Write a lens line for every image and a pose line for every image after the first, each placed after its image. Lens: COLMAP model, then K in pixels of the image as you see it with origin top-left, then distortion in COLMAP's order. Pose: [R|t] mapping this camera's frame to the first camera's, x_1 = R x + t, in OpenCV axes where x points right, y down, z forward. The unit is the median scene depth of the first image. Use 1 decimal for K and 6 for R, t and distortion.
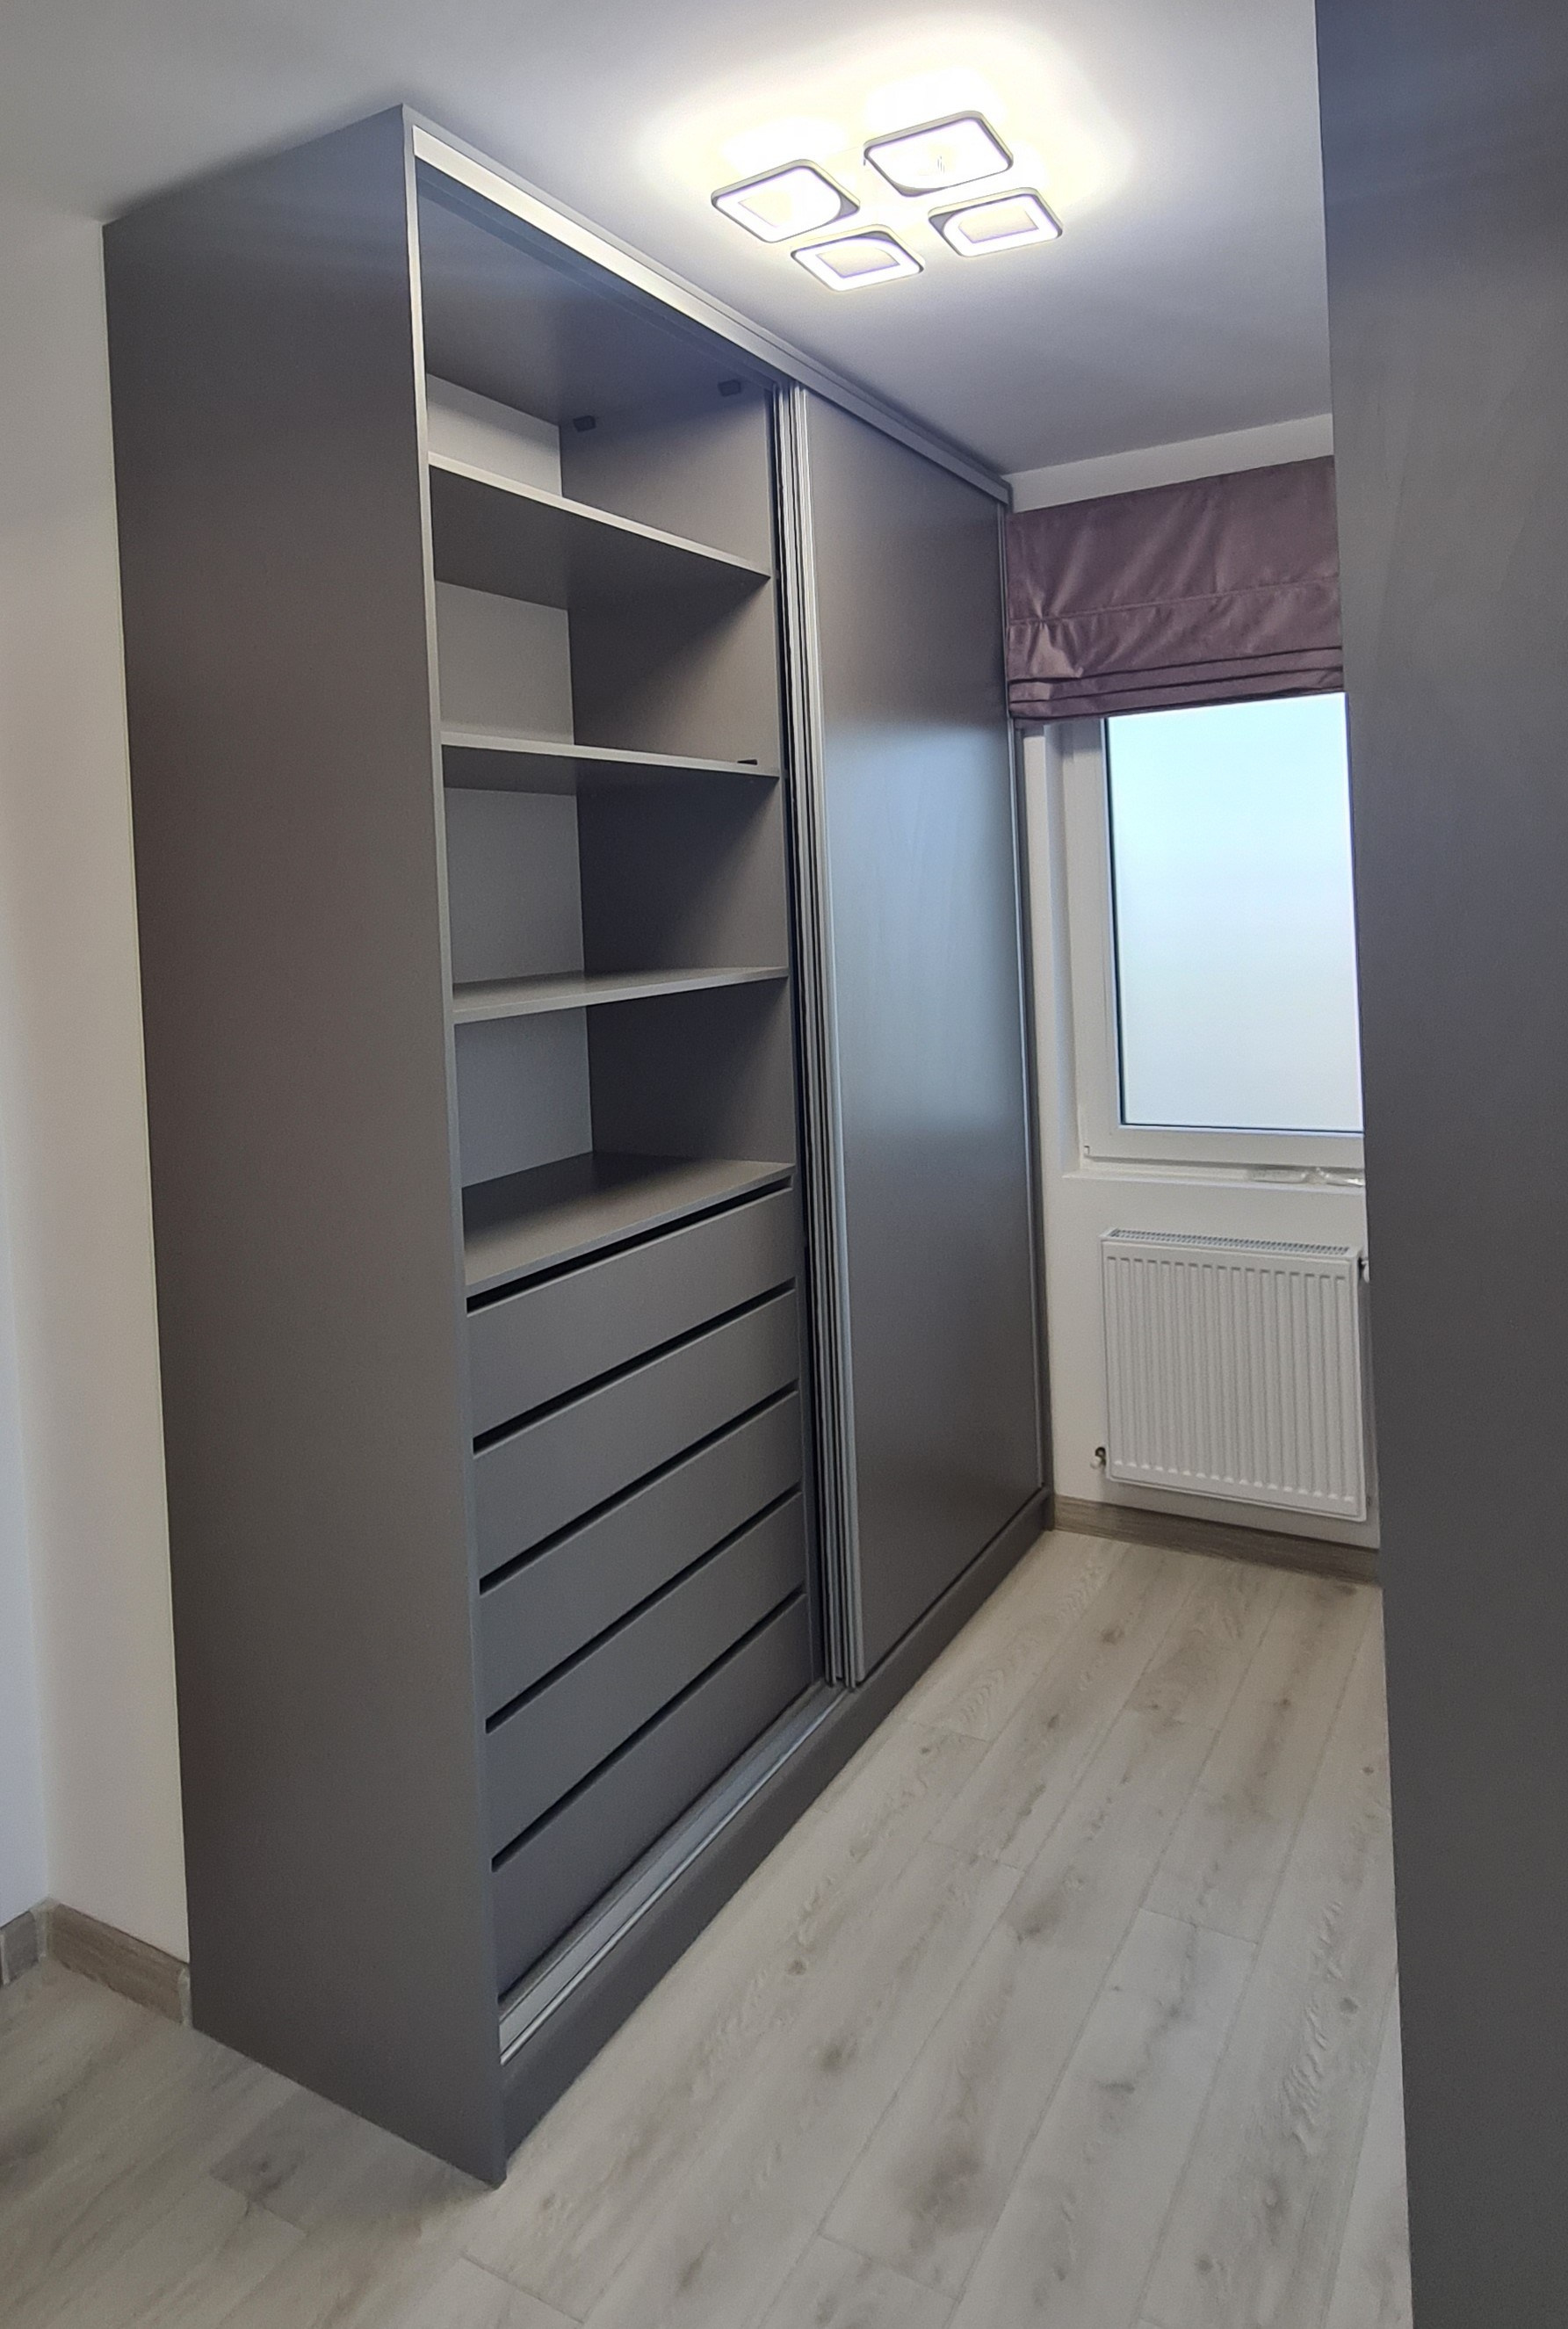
lens RADIAL K [[1436.8, 0, 784.3], [0, 1436.8, 897.5], [0, 0, 1]] dist [0.002270, -0.002062]
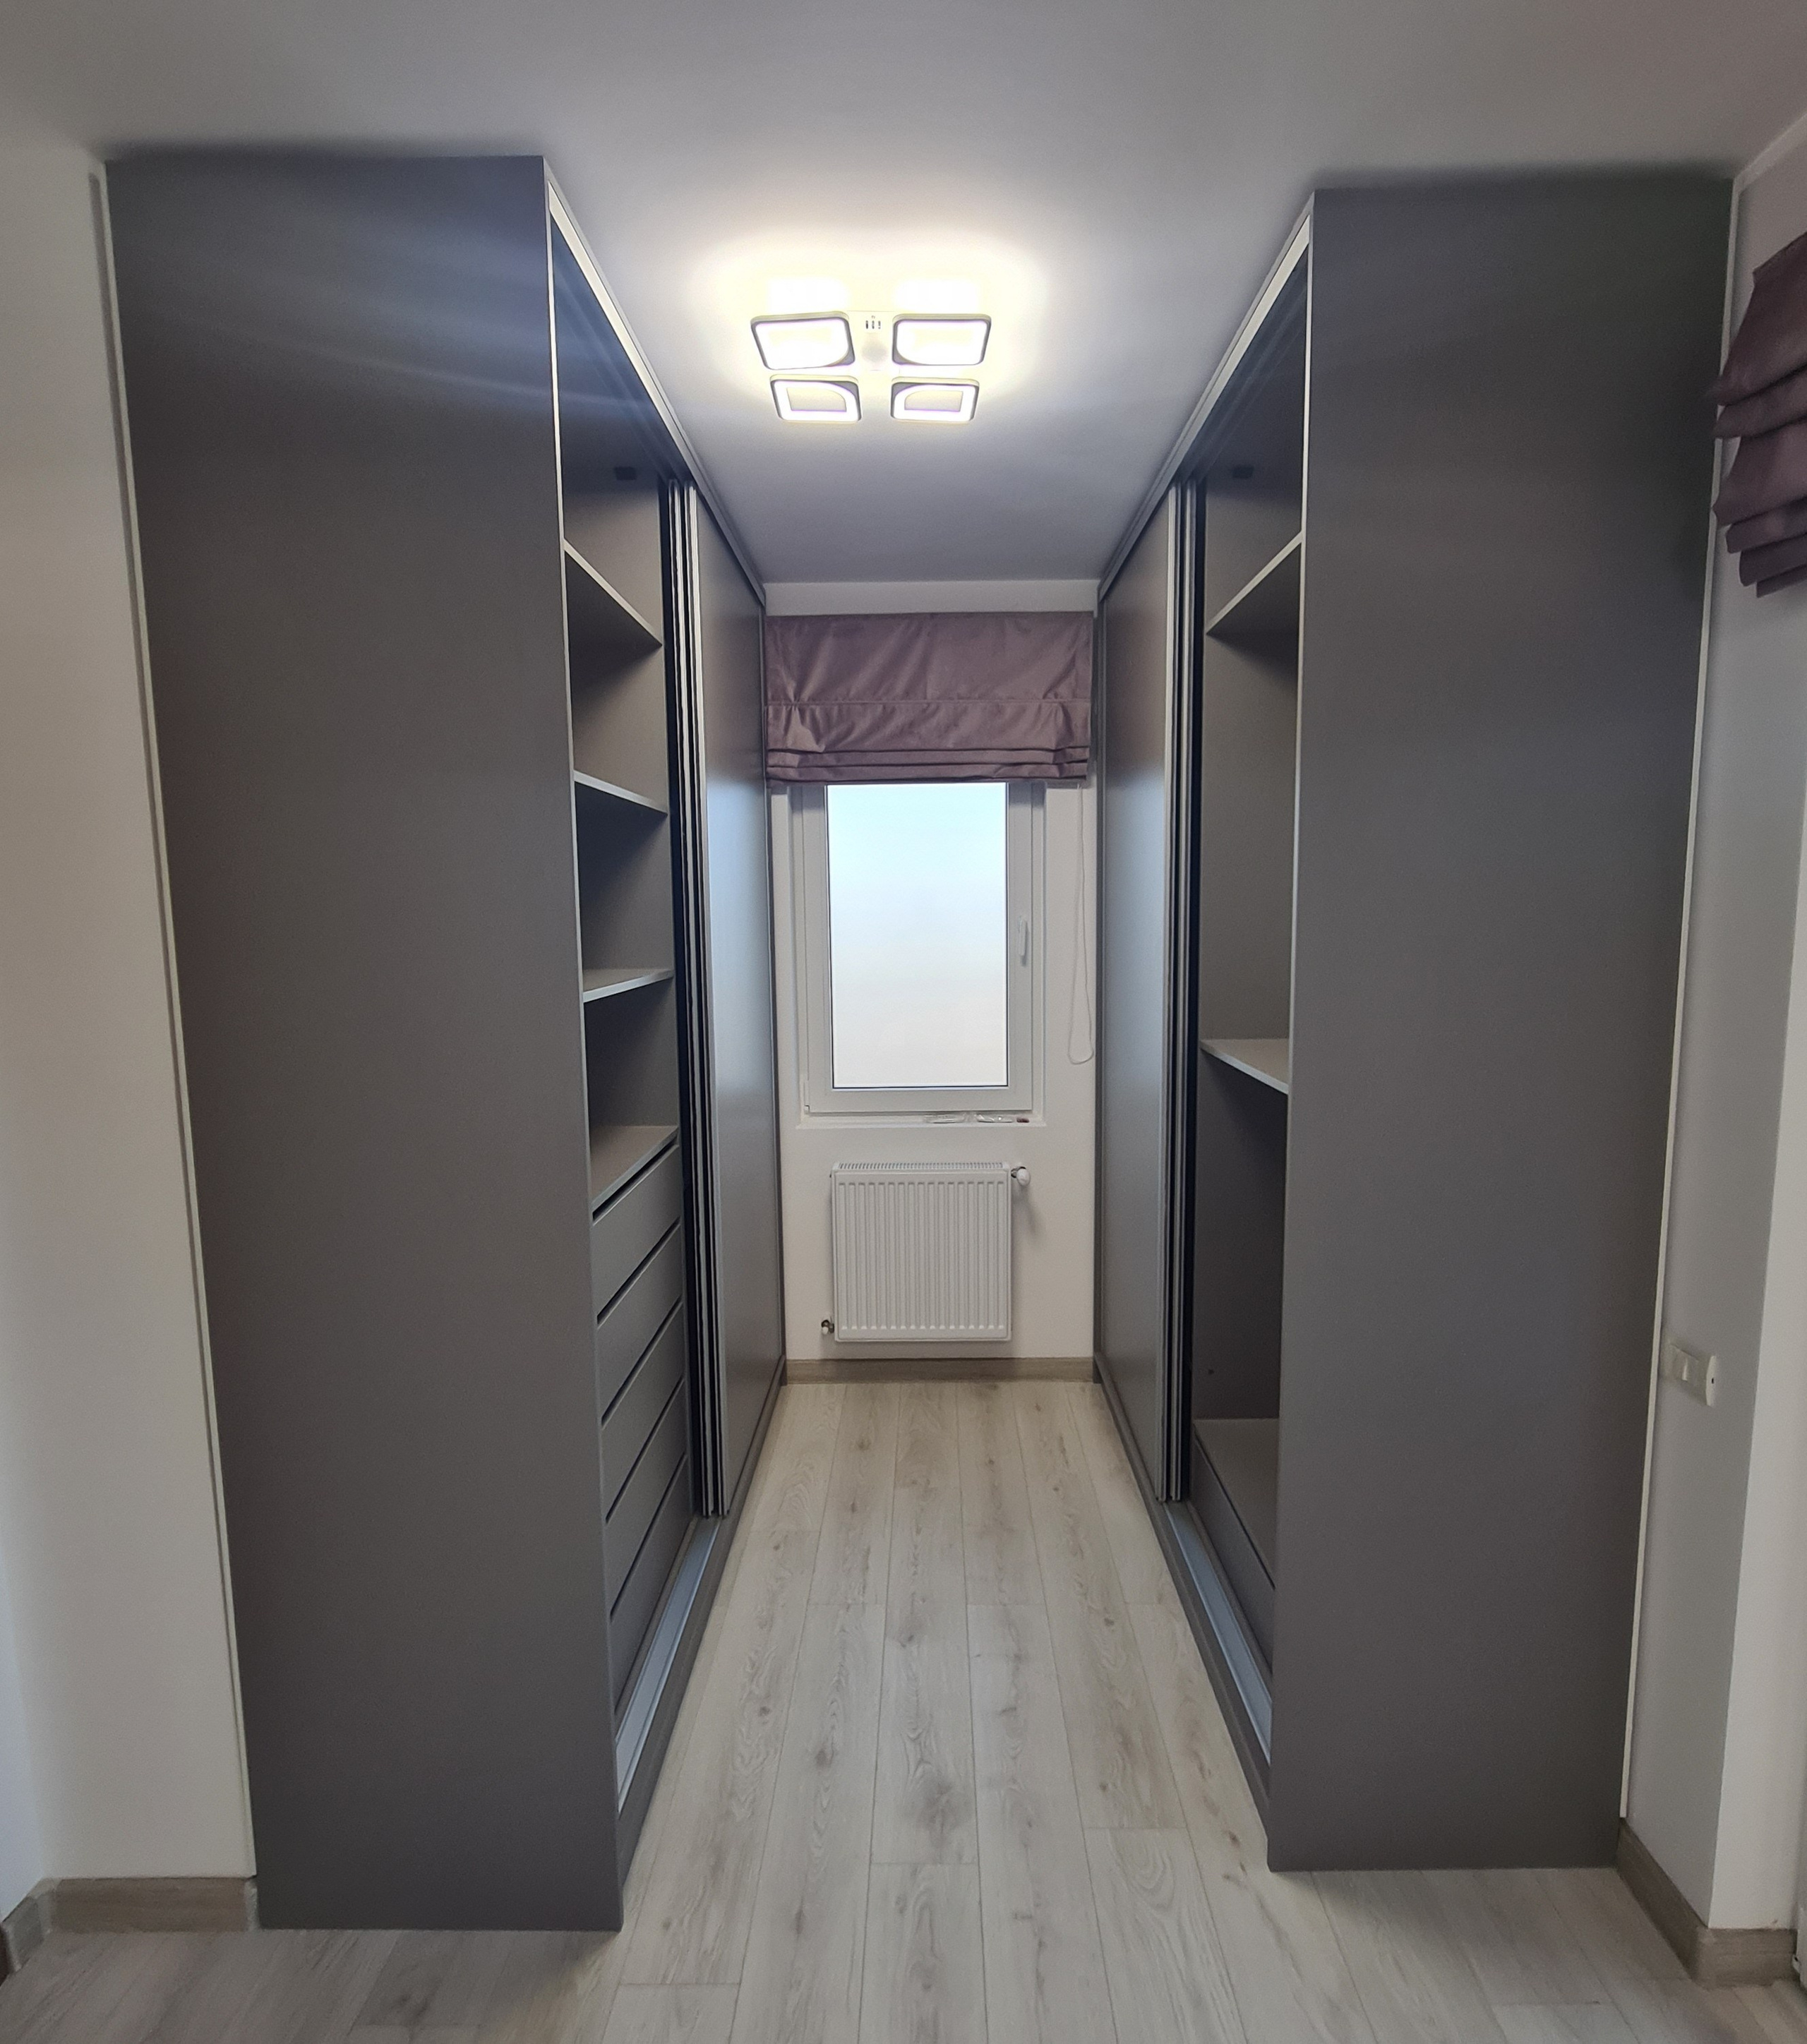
lens RADIAL K [[1125.8, 0, 903.5], [0, 1125.8, 1022.0], [0, 0, 1]] dist [-0.000811, 0.000012]
pose [[0.878078, -0.015936, 0.478252, -0.237002], [-0.026403, 0.996309, 0.081674, 0.007490], [-0.477788, -0.084344, 0.874417, 0.045457]]
